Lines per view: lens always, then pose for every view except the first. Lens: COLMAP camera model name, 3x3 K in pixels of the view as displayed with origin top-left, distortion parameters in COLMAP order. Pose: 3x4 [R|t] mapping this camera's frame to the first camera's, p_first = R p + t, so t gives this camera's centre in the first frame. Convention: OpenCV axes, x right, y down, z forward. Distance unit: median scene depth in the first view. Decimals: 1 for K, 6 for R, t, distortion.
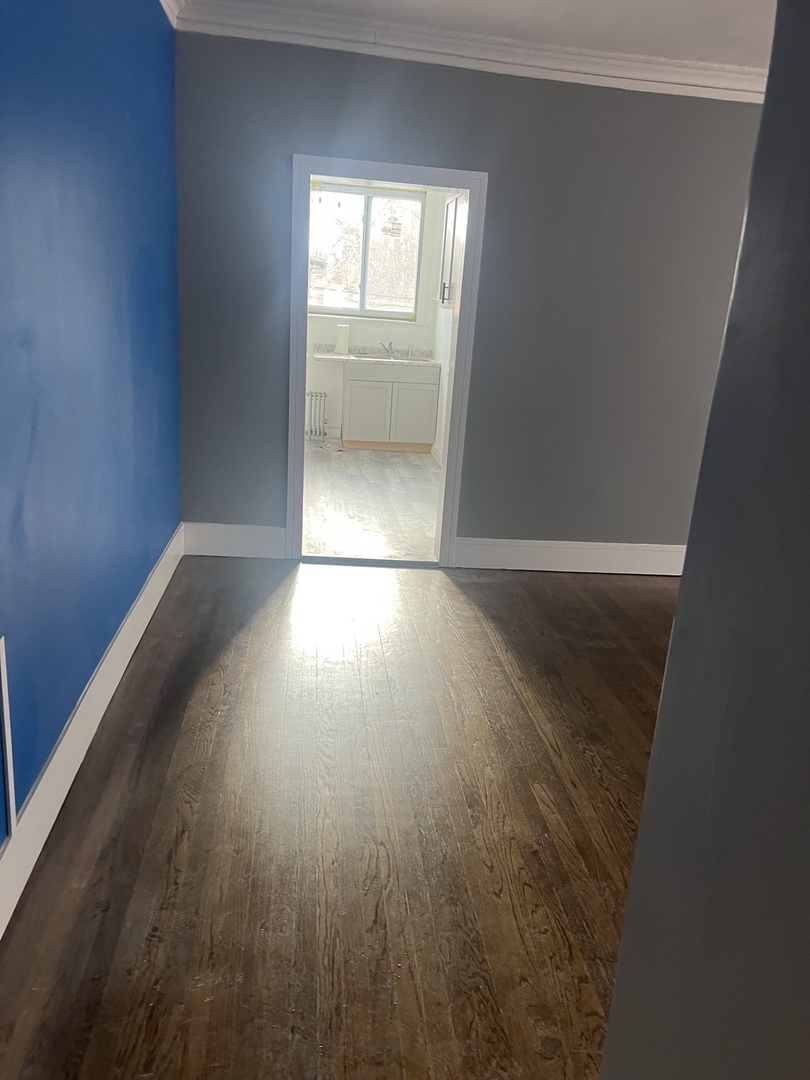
lens RADIAL K [[809.2, 0, 398.1], [0, 809.2, 534.5], [0, 0, 1]] dist [0.021582, -0.029185]
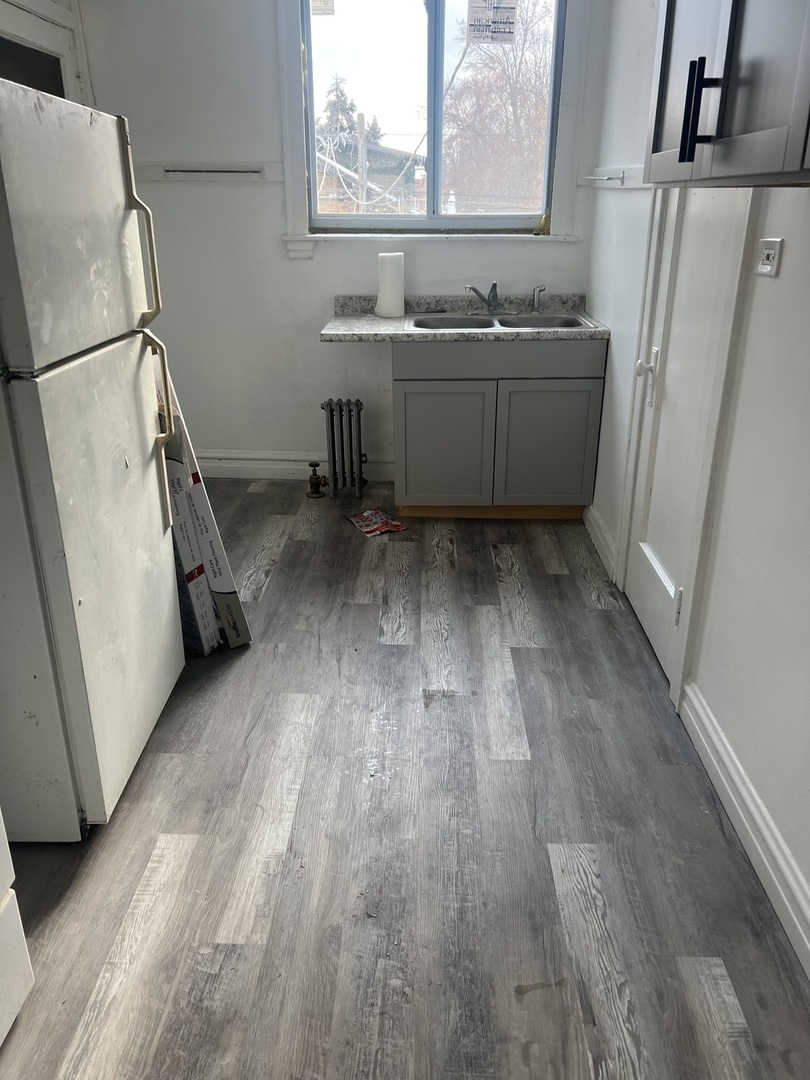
lens RADIAL K [[809.2, 0, 401.0], [0, 809.2, 541.2], [0, 0, 1]] dist [0.021582, -0.029185]
pose [[0.988597, -0.010216, -0.150238, 0.018058], [0.026570, 0.993877, 0.107254, -0.408844], [0.148222, -0.110023, 0.982815, 1.490576]]
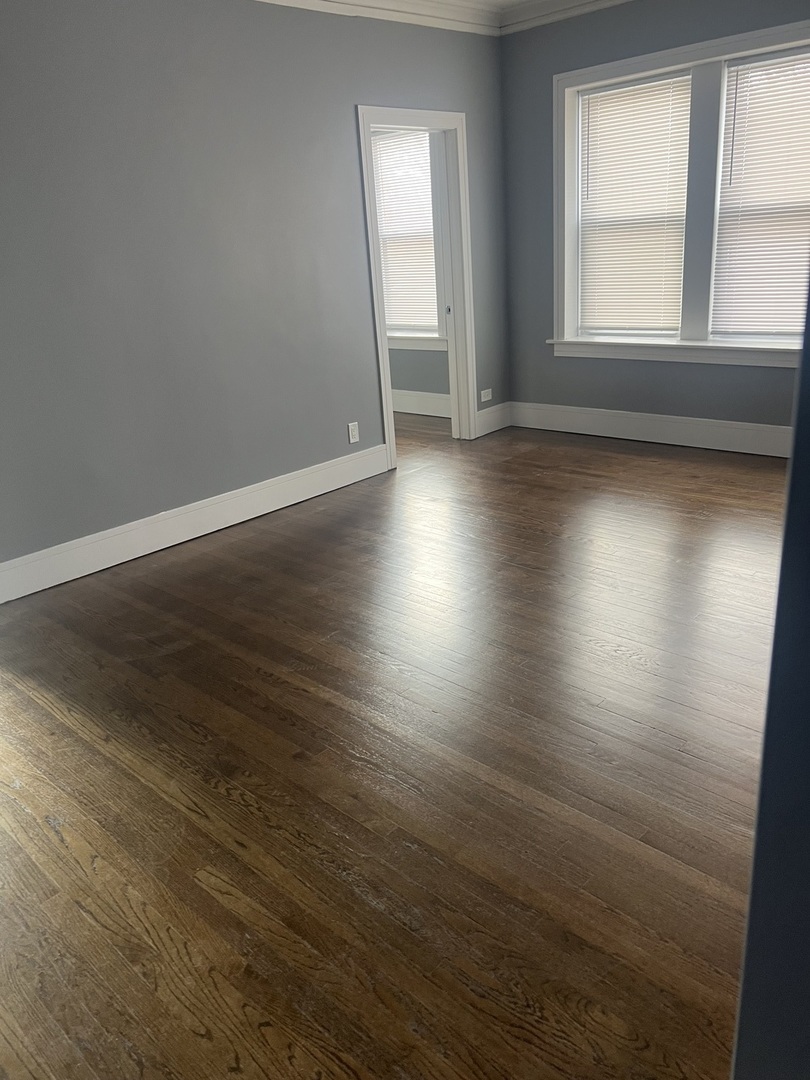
lens RADIAL K [[809.2, 0, 405.3], [0, 809.2, 544.8], [0, 0, 1]] dist [0.021582, -0.029185]
pose [[0.749459, -0.345346, 0.564843, -0.008119], [0.299015, 0.937764, 0.176604, -0.053276], [-0.590679, 0.036539, 0.806079, 0.243027]]
